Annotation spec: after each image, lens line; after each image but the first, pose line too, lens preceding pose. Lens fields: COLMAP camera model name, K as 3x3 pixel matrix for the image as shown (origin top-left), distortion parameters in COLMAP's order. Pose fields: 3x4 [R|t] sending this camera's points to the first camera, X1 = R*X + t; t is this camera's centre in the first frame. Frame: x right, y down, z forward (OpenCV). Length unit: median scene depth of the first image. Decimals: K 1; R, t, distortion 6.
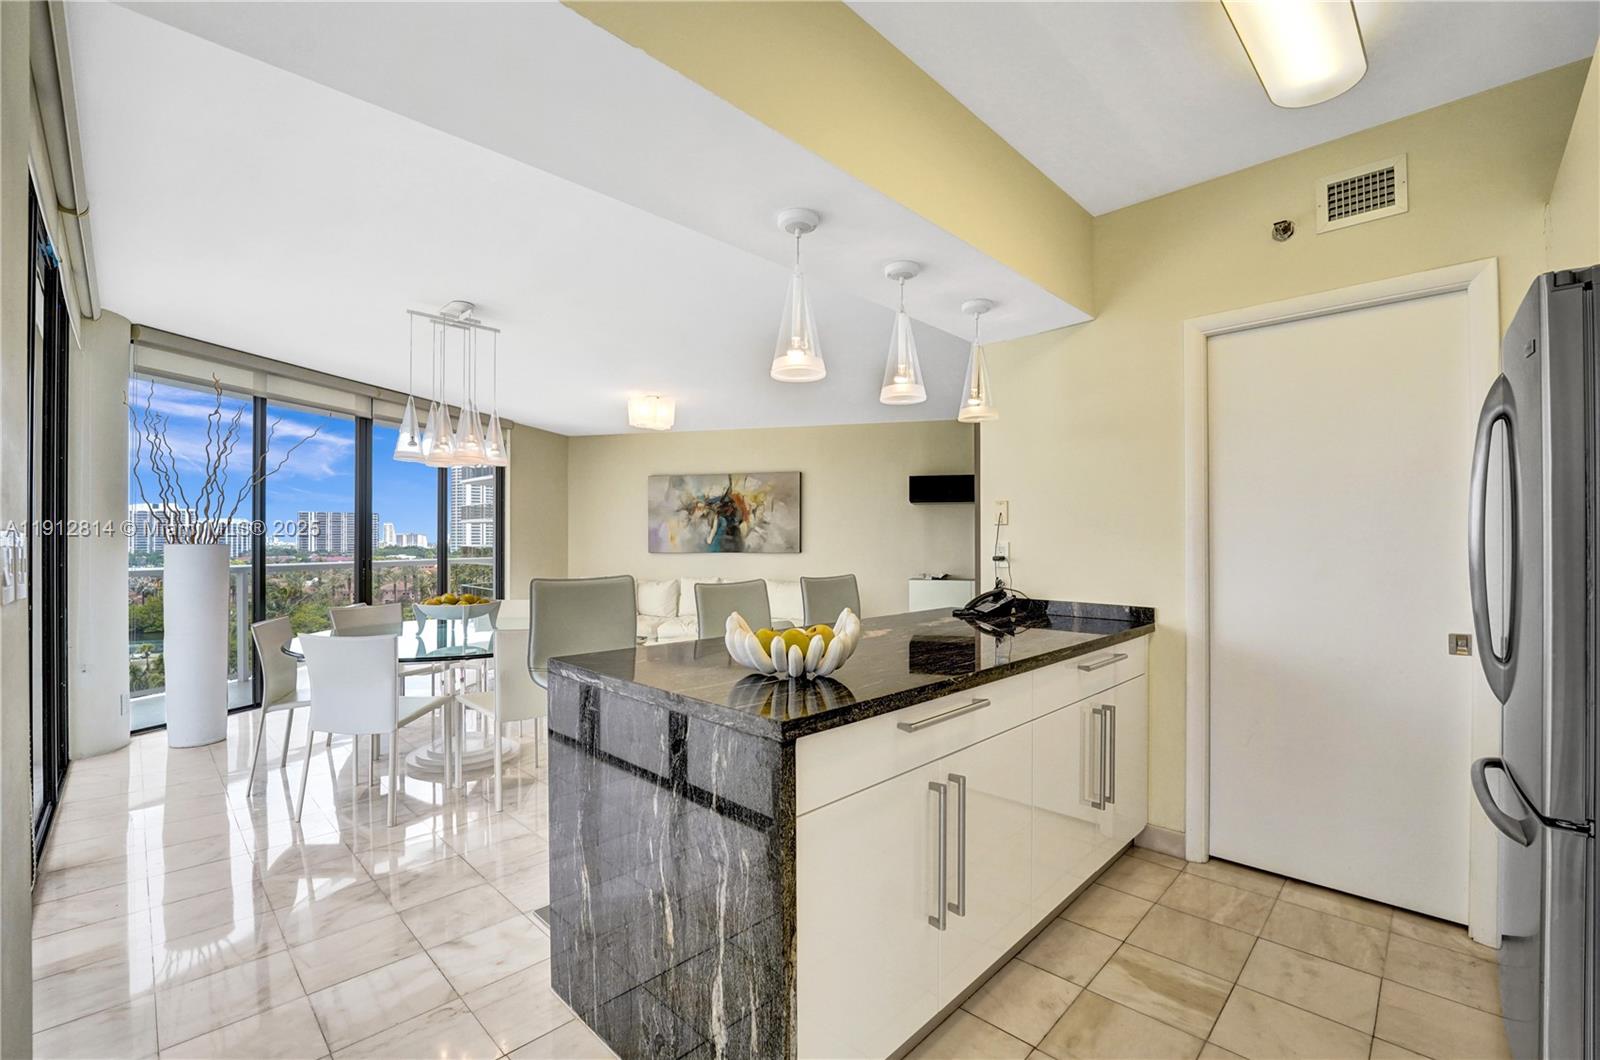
lens RADIAL K [[675.1, 0, 803.9], [0, 675.1, 539.7], [0, 0, 1]] dist [-0.025335, 0.000431]
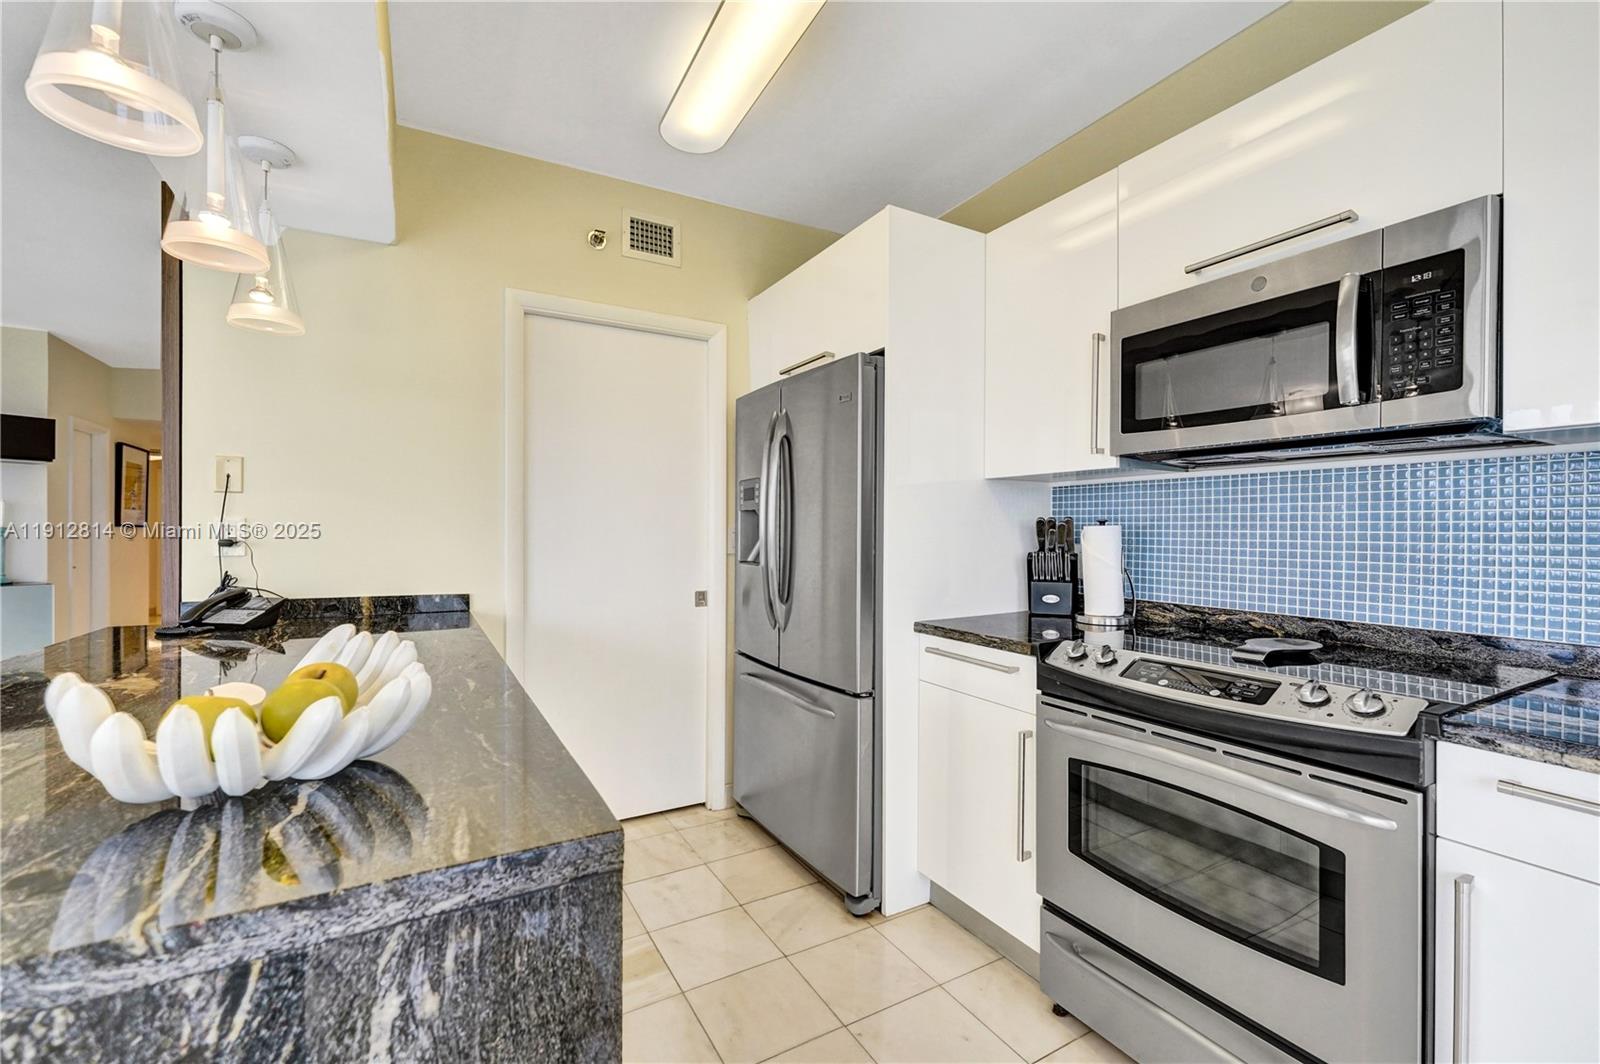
lens RADIAL K [[671.4, 0, 800.6], [0, 671.4, 534.0], [0, 0, 1]] dist [0.002556, 0.000032]
pose [[0.270153, 0.001165, 0.962817, -0.076480], [-0.007961, 0.999968, 0.001024, 0.005542], [-0.962784, -0.007942, 0.270154, 0.109747]]
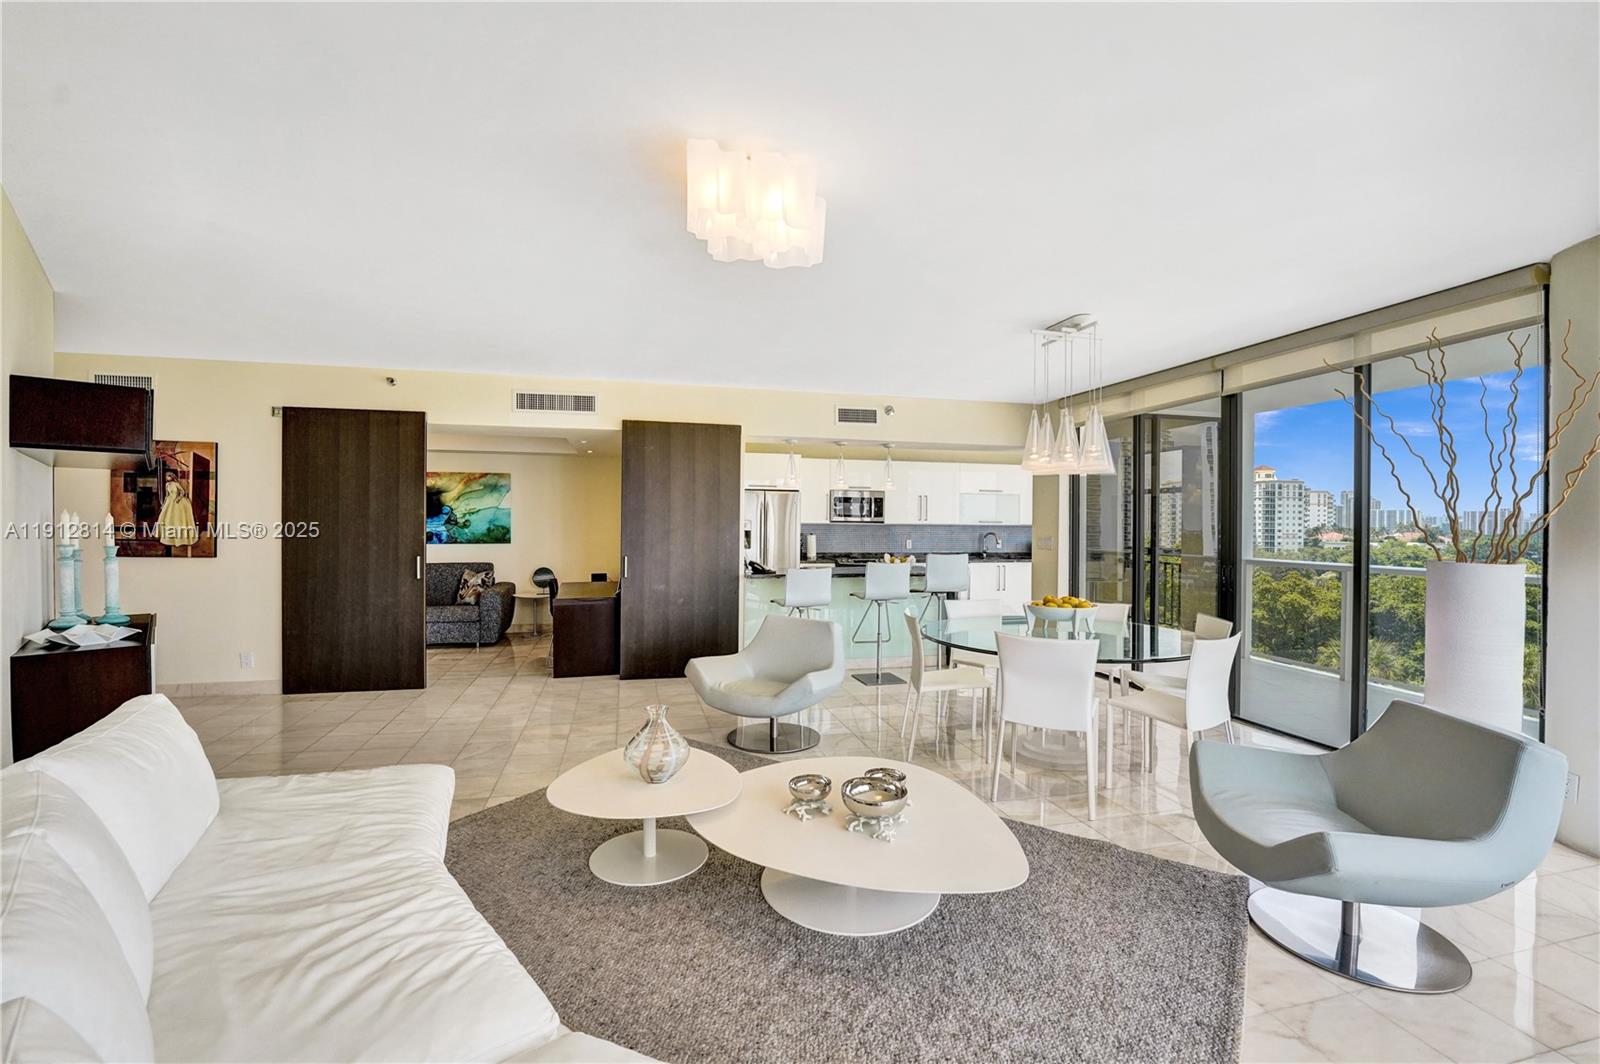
lens RADIAL K [[673.8, 0, 795.6], [0, 673.8, 524.4], [0, 0, 1]] dist [-0.022103, 0.000402]
pose [[-0.853935, -0.005463, 0.520351, -0.346425], [-0.007572, 0.999969, -0.001928, -0.013875], [-0.520324, -0.005586, -0.853951, 1.038557]]
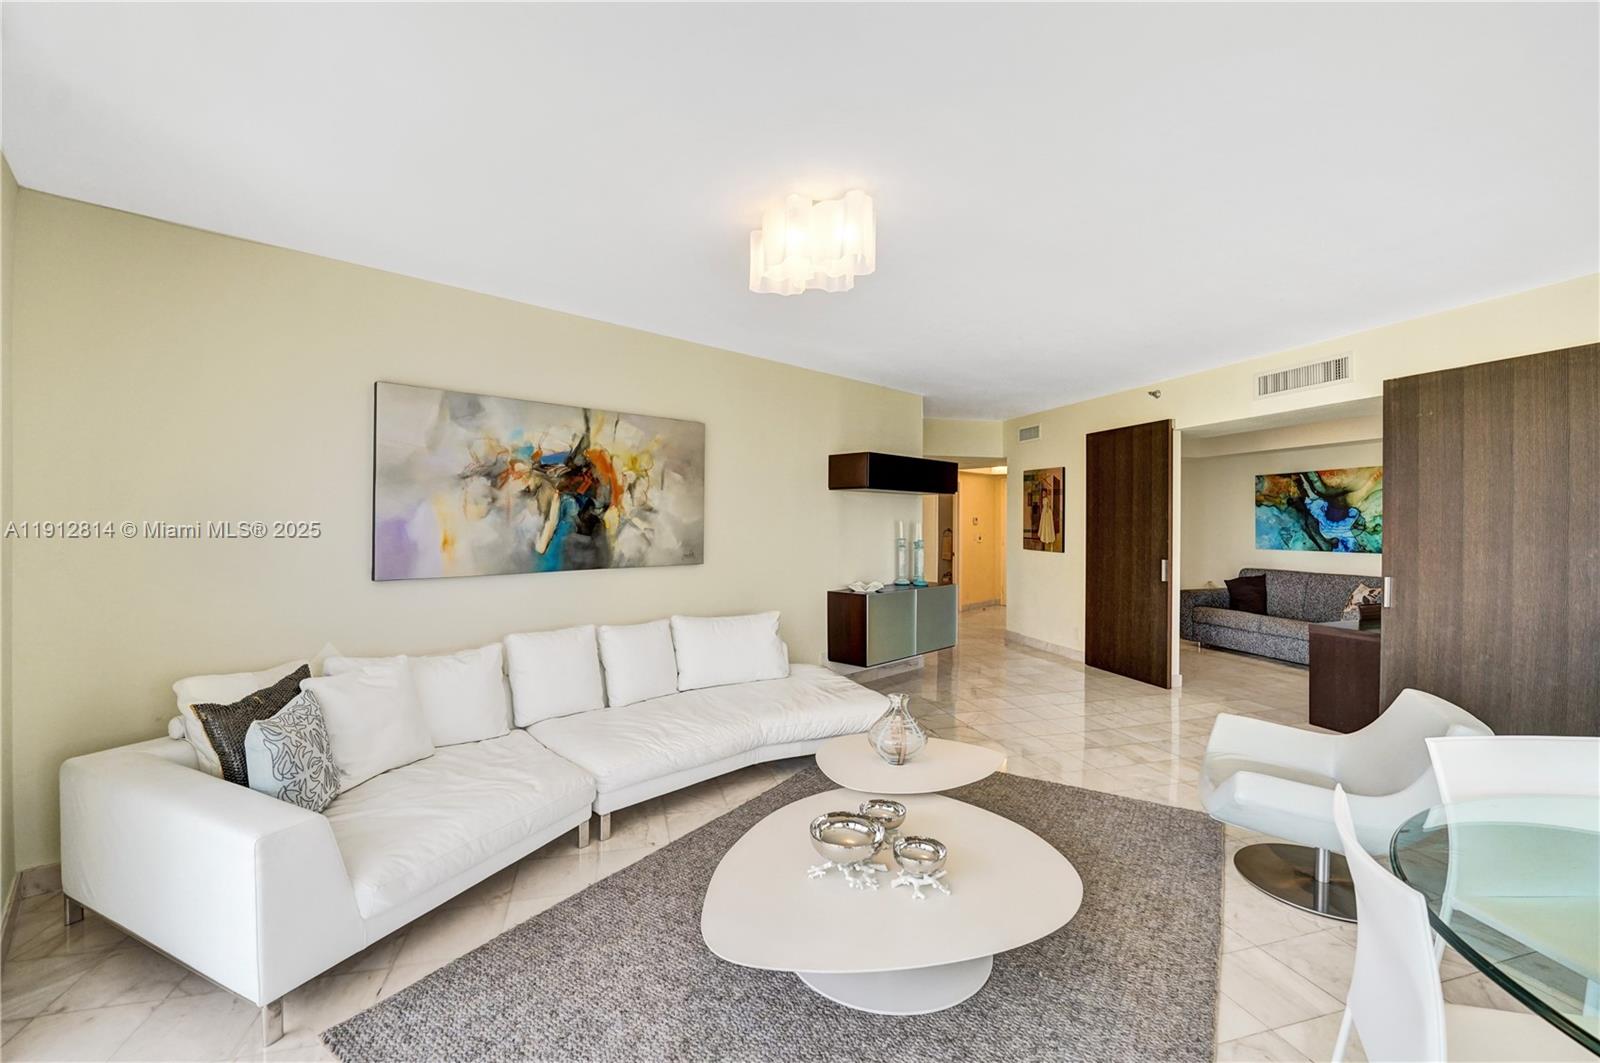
lens RADIAL K [[675.9, 0, 800.7], [0, 675.9, 520.9], [0, 0, 1]] dist [-0.021980, -0.000020]
pose [[0.502836, 0.002909, 0.864377, -0.462718], [-0.007410, 0.999972, 0.000945, -0.018283], [-0.864350, -0.006880, 0.502843, 0.636451]]
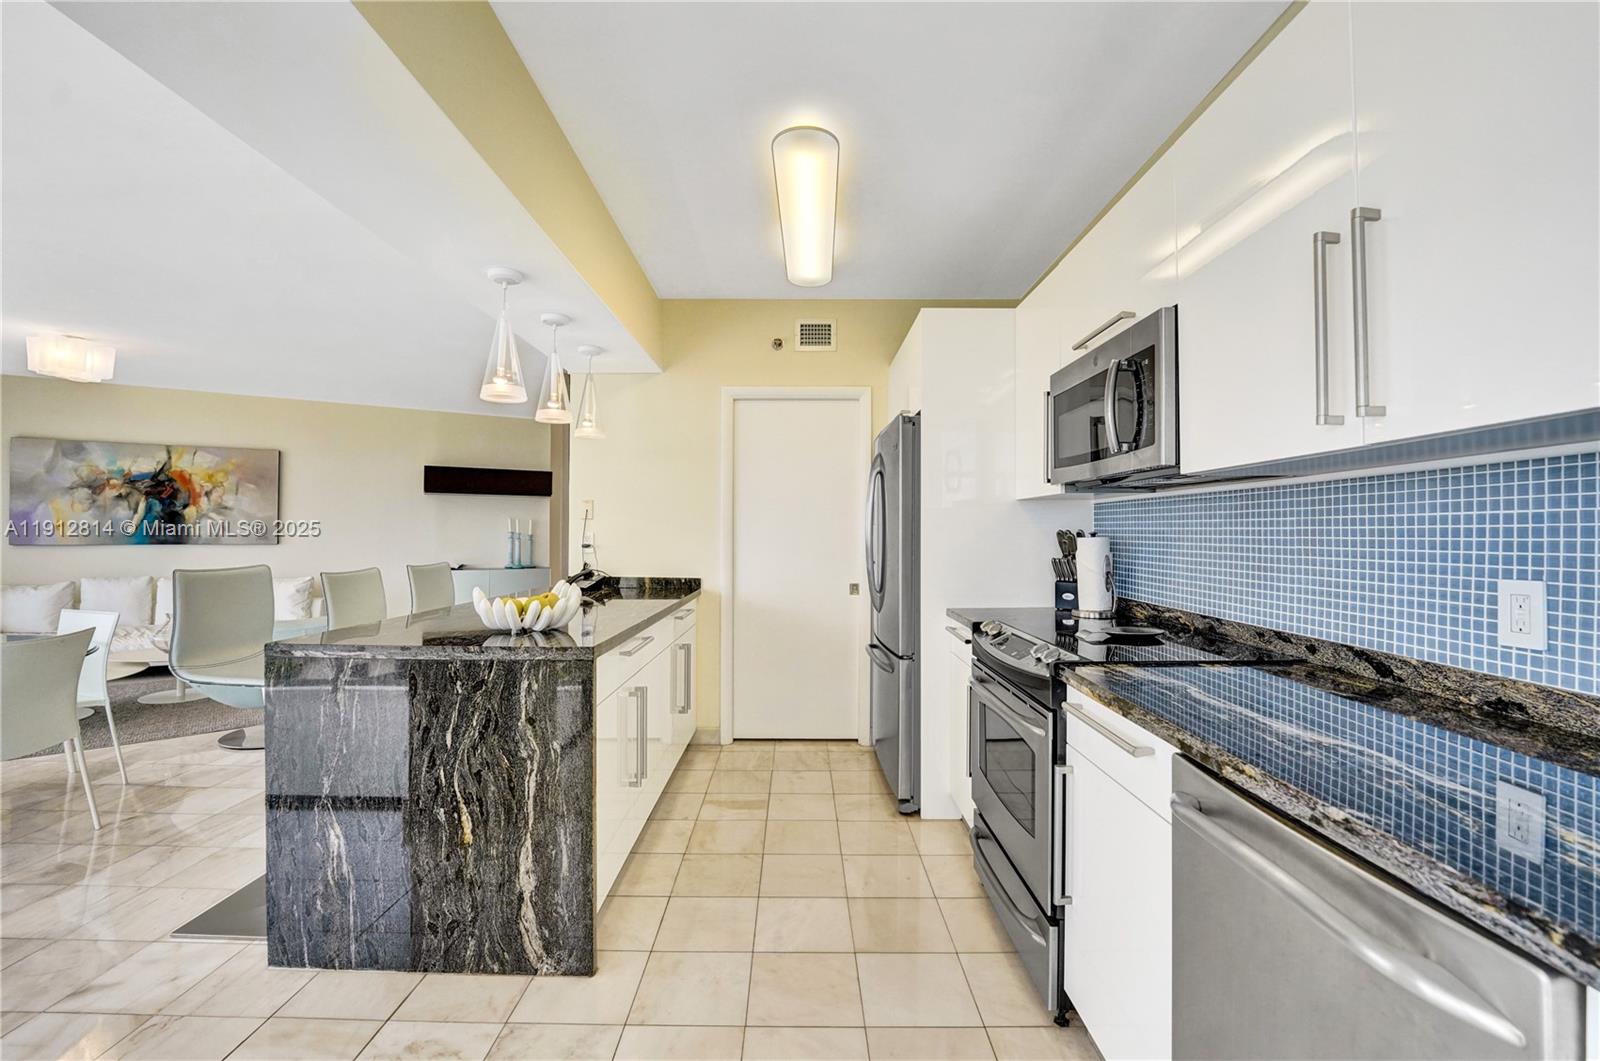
lens RADIAL K [[672.3, 0, 796.6], [0, 672.3, 525.8], [0, 0, 1]] dist [-0.031842, 0.004308]
pose [[0.717570, 0.012093, 0.696382, -0.117517], [-0.006672, 0.999923, -0.010488, 0.000369], [-0.696455, 0.002879, 0.717595, -0.066711]]
